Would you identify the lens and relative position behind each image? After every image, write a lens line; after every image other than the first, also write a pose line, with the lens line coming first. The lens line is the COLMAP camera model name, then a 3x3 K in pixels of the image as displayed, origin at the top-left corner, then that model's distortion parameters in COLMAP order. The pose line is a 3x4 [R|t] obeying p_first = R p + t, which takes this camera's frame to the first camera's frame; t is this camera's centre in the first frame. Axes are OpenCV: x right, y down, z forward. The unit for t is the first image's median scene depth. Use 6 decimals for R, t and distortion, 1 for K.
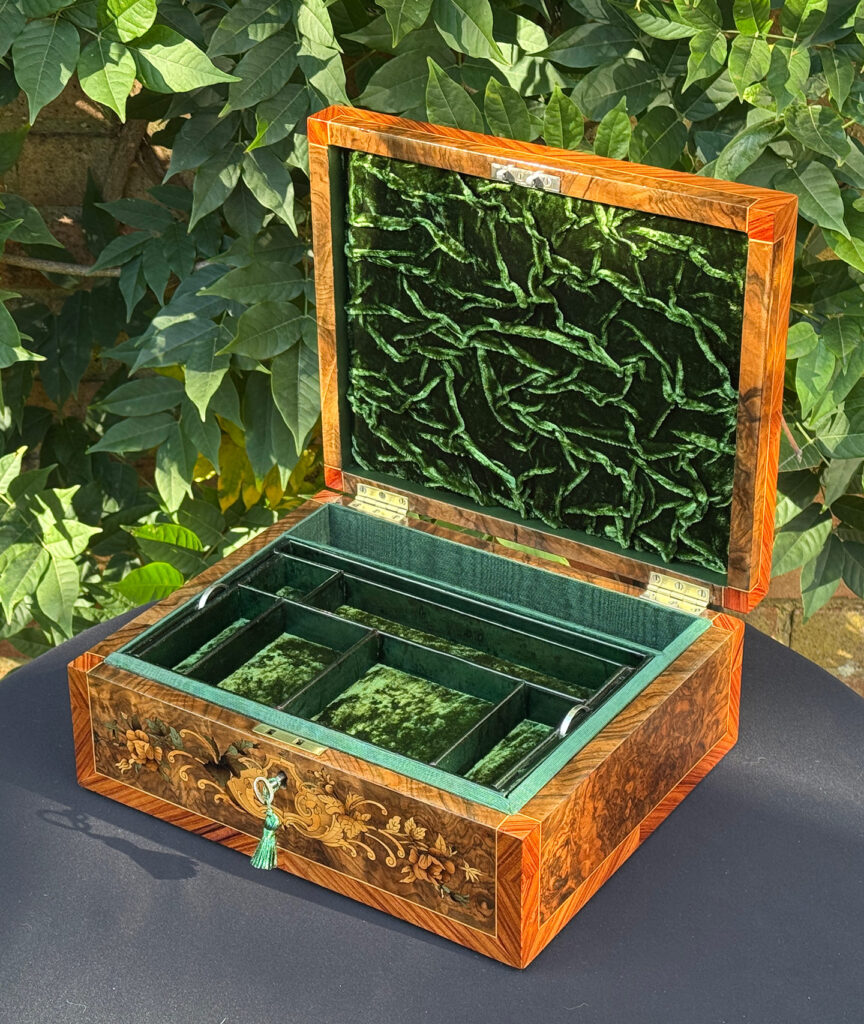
lens RADIAL K [[2131.5, 0, 430.4], [0, 2131.5, 560.2], [0, 0, 1]] dist [0.061564, -0.057316]
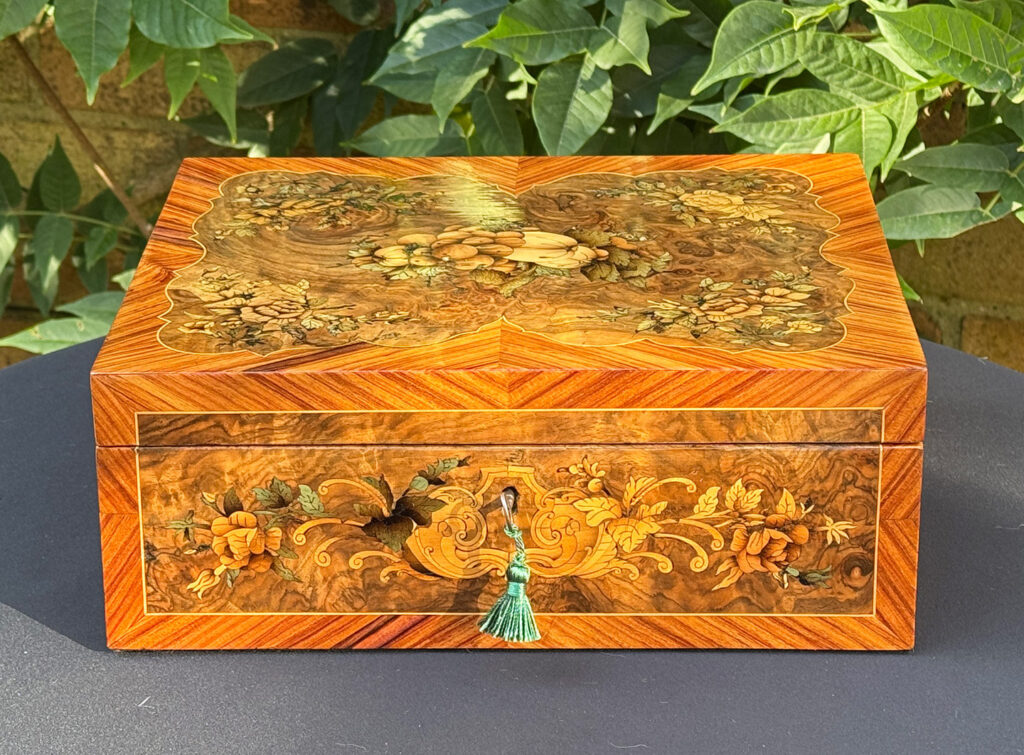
lens RADIAL K [[2582.3, 0, 512.0], [0, 2582.3, 377.5], [0, 0, 1]] dist [0.078768, 0.785765]
pose [[0.844627, -0.204638, 0.494700, -0.451572], [0.264034, 0.963088, -0.052409, 0.103834], [-0.465715, 0.174883, 0.867482, 0.260119]]
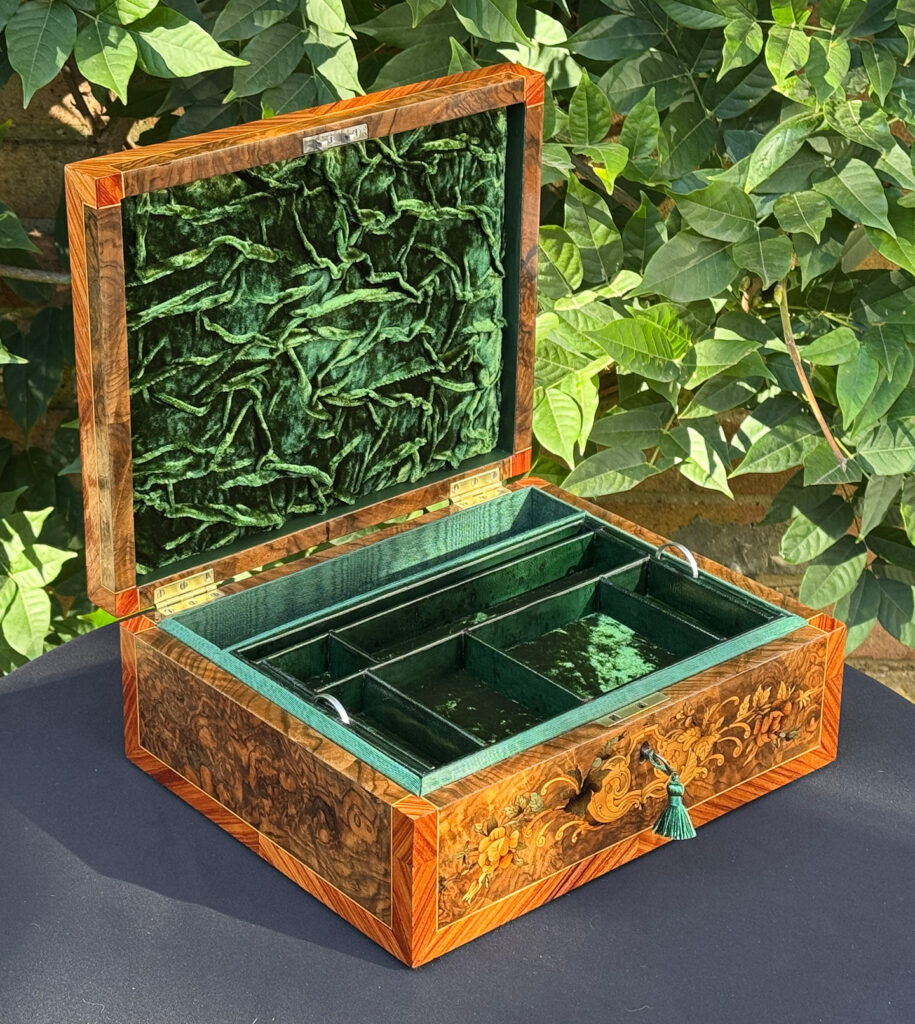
lens RADIAL K [[2409.0, 0, 334.3], [0, 2409.0, 511.9], [0, 0, 1]] dist [0.099110, -0.017709]
pose [[0.311025, -0.401187, 0.861576, -0.942820], [0.475952, 0.850420, 0.224176, -0.277896], [-0.822638, 0.340344, 0.455448, 0.566615]]
